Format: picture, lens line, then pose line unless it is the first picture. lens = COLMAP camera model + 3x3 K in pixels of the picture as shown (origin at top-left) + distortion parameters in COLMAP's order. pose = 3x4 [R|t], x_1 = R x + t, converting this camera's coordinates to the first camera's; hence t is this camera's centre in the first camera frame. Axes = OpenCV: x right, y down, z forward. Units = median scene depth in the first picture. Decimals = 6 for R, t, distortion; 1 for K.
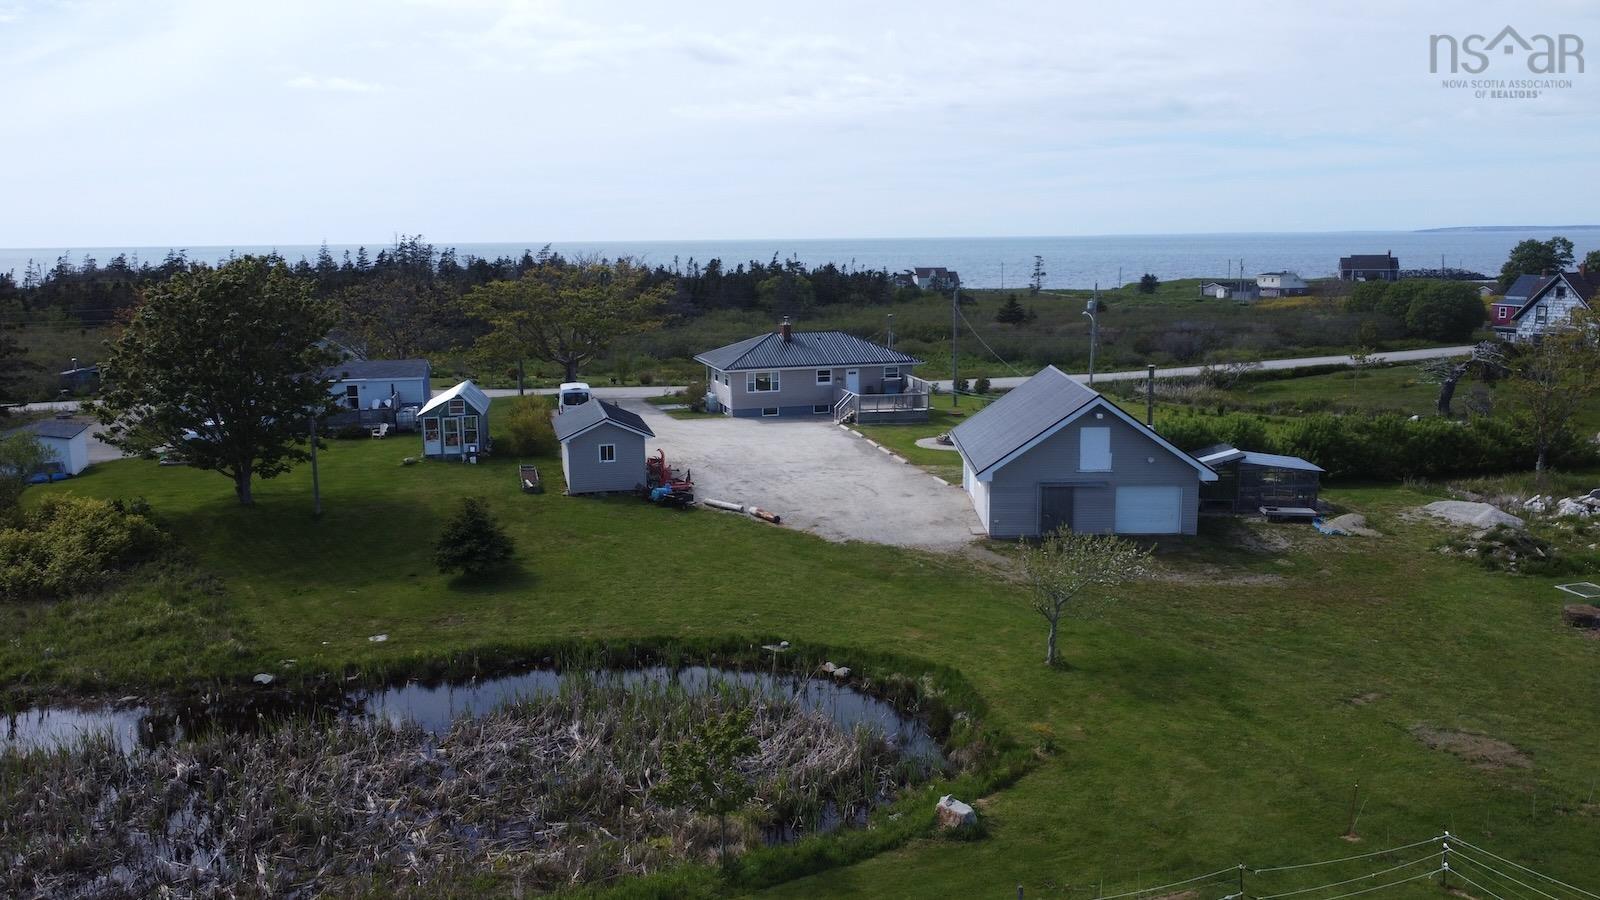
lens RADIAL K [[1224.7, 0, 800.0], [0, 1224.7, 450.0], [0, 0, 1]] dist [0.009922, -0.004651]
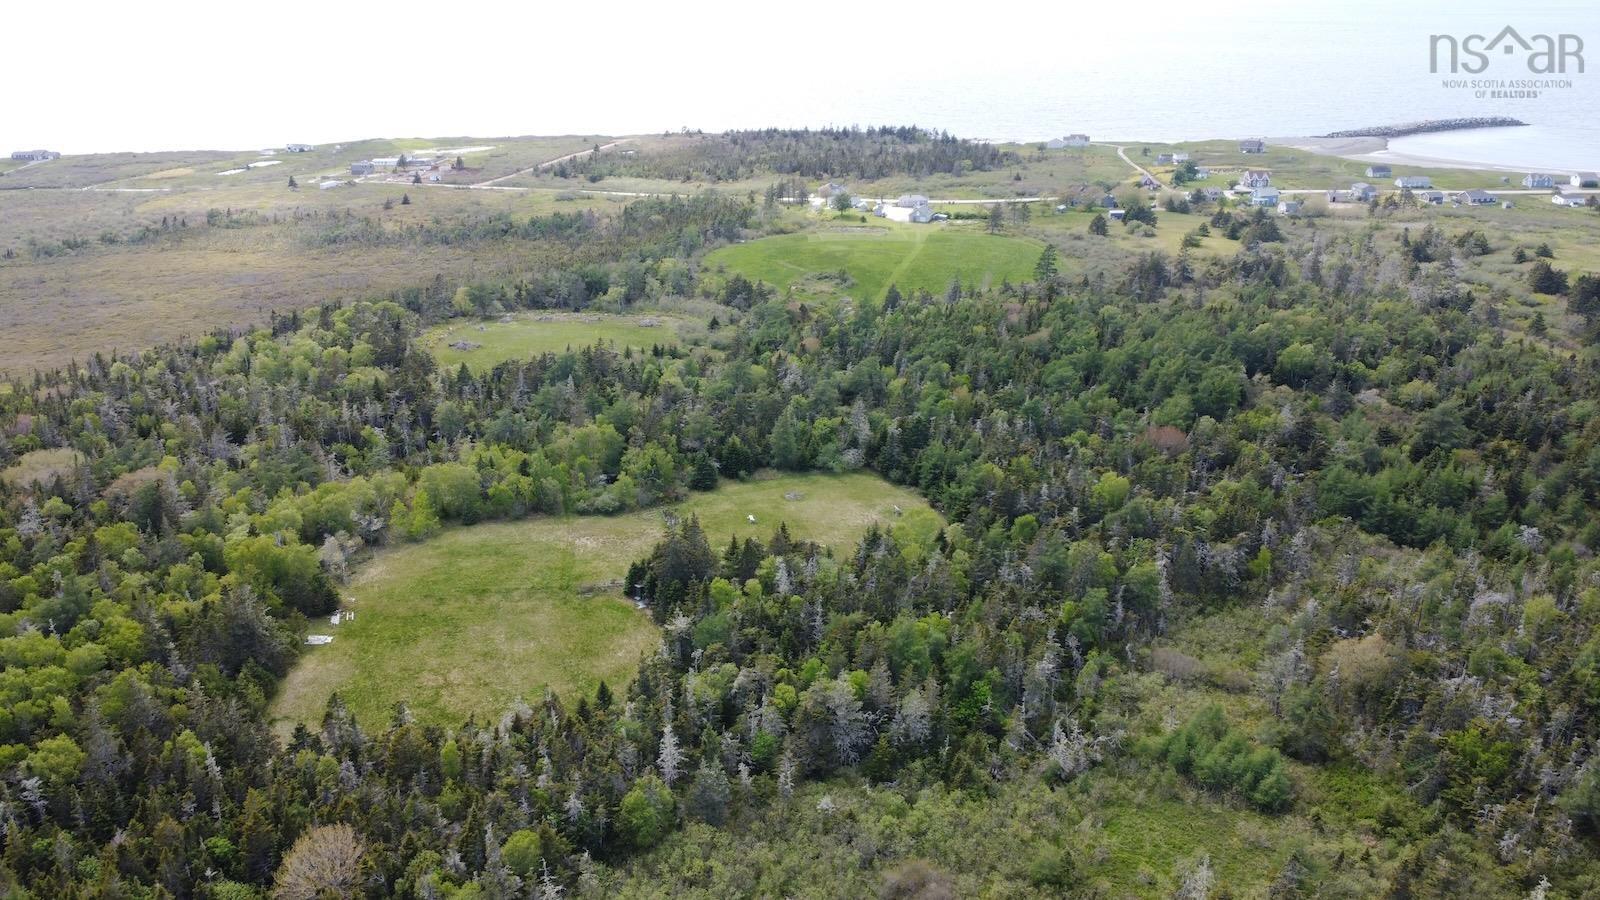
lens RADIAL K [[1224.7, 0, 800.0], [0, 1224.7, 450.0], [0, 0, 1]] dist [0.009922, -0.004651]
pose [[0.943366, 0.111286, -0.312532, 1.961005], [-0.048410, 0.978152, 0.202175, -0.064237], [0.328203, -0.175596, 0.928143, -6.678003]]
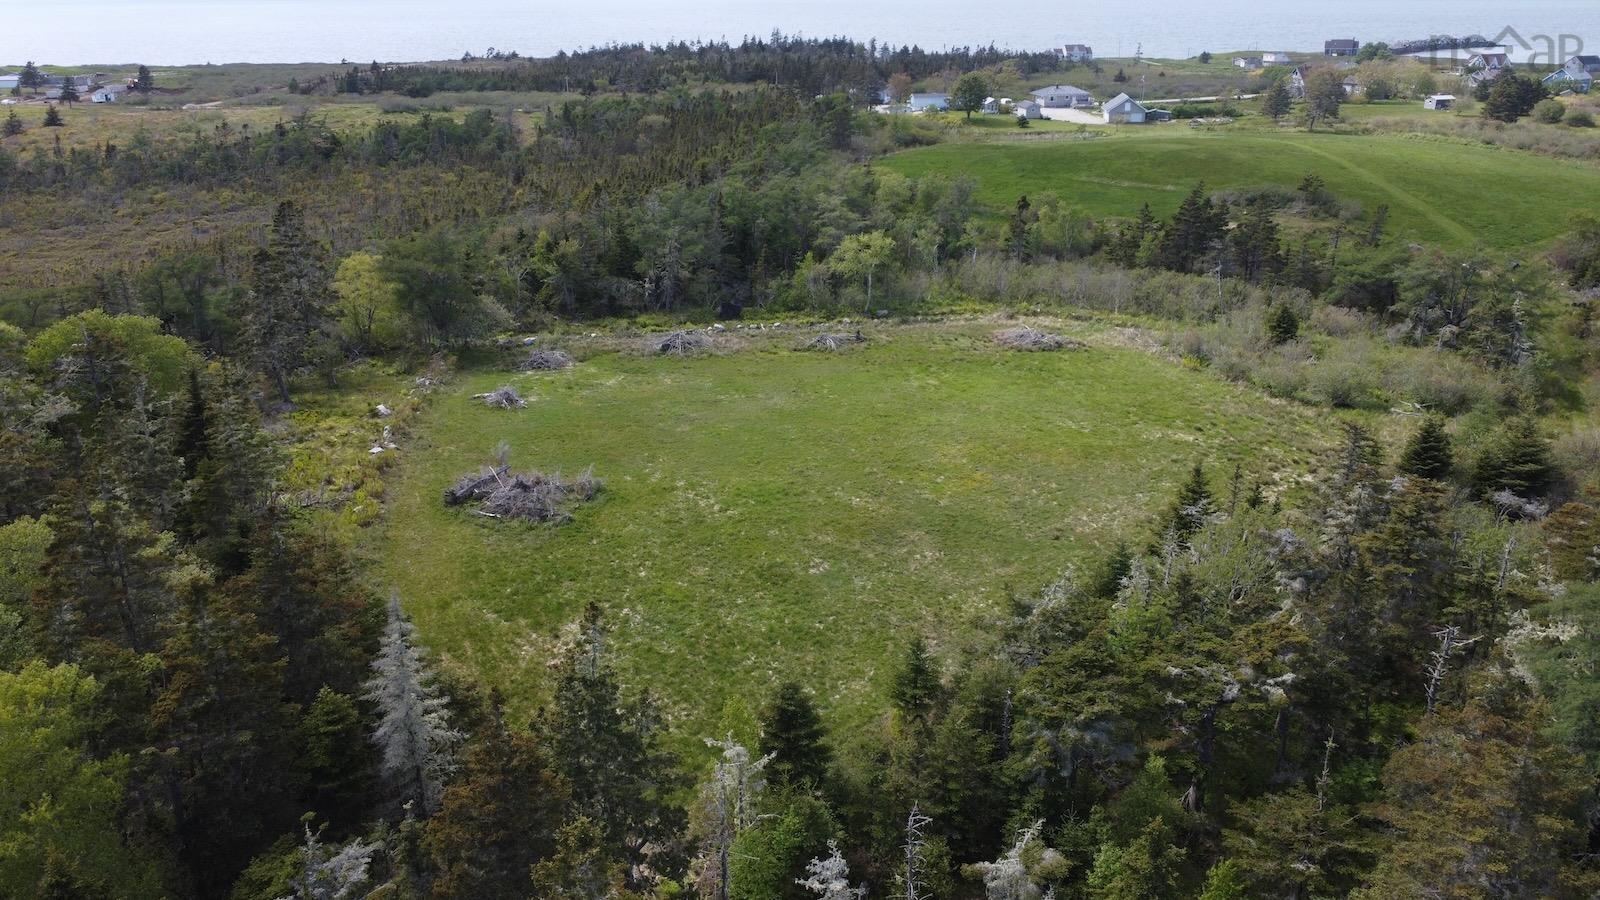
lens RADIAL K [[1224.7, 0, 800.0], [0, 1224.7, 450.0], [0, 0, 1]] dist [0.009922, -0.004651]
pose [[0.996706, 0.029124, -0.075695, -0.560841], [-0.014027, 0.981138, 0.192798, 0.338987], [0.079882, -0.191101, 0.978314, -3.504652]]
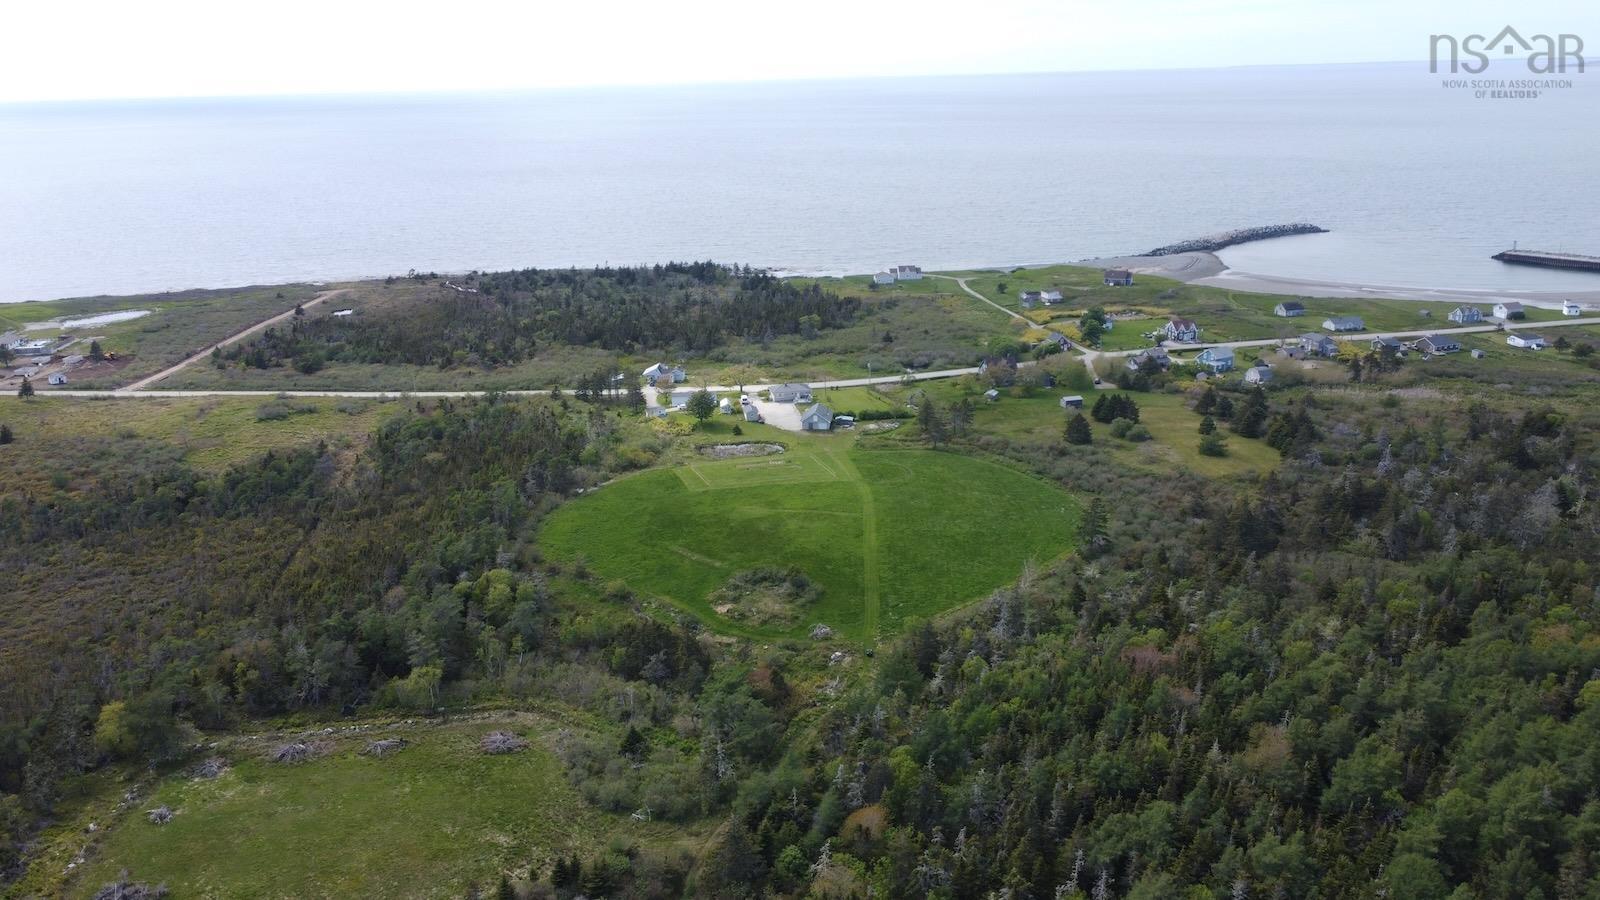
lens RADIAL K [[1224.7, 0, 800.0], [0, 1224.7, 450.0], [0, 0, 1]] dist [0.009922, -0.004651]
pose [[0.996343, 0.015820, -0.083970, 0.539523], [-0.004919, 0.991700, 0.128477, -0.539092], [0.085305, -0.127595, 0.988151, -4.530287]]
